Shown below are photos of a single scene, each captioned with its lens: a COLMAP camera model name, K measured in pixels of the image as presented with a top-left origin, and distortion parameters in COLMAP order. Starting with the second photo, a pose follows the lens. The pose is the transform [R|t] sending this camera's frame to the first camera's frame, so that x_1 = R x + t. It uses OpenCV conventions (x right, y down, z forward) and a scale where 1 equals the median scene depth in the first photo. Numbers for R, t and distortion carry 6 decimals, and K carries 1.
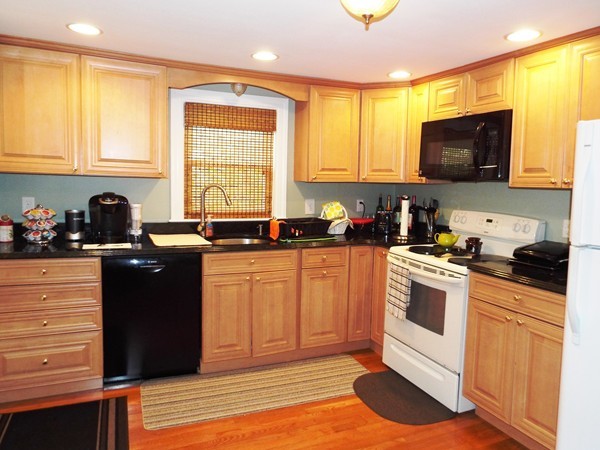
lens RADIAL K [[440.6, 0, 302.2], [0, 440.6, 222.6], [0, 0, 1]] dist [-0.011754, 0.004807]
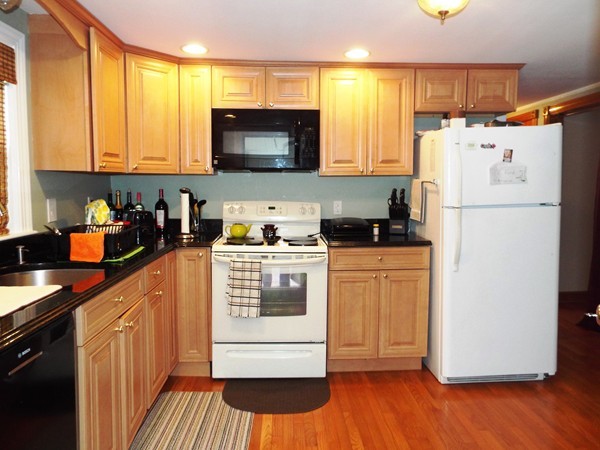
lens RADIAL K [[440.6, 0, 304.3], [0, 440.6, 225.4], [0, 0, 1]] dist [-0.011754, 0.004807]
pose [[0.350602, -0.097883, 0.931395, -0.574609], [0.097432, 0.992939, 0.067675, -0.027646], [-0.931443, 0.067021, 0.357663, 0.529251]]
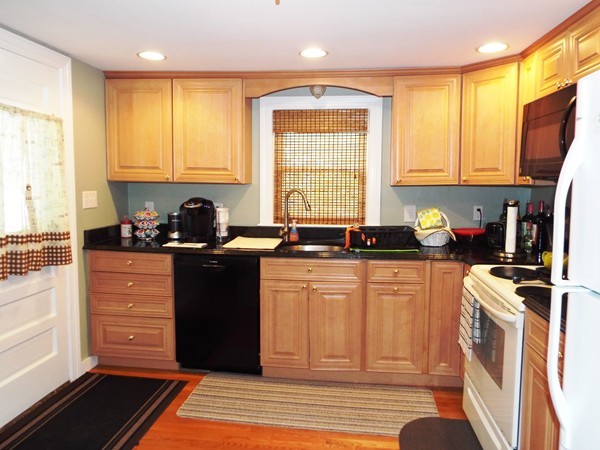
lens RADIAL K [[440.6, 0, 299.5], [0, 440.6, 222.3], [0, 0, 1]] dist [-0.011754, 0.004807]
pose [[0.861013, 0.026877, -0.507873, 0.346008], [-0.034935, 0.999369, -0.006339, -0.006962], [0.507382, 0.023201, 0.861409, 0.160269]]
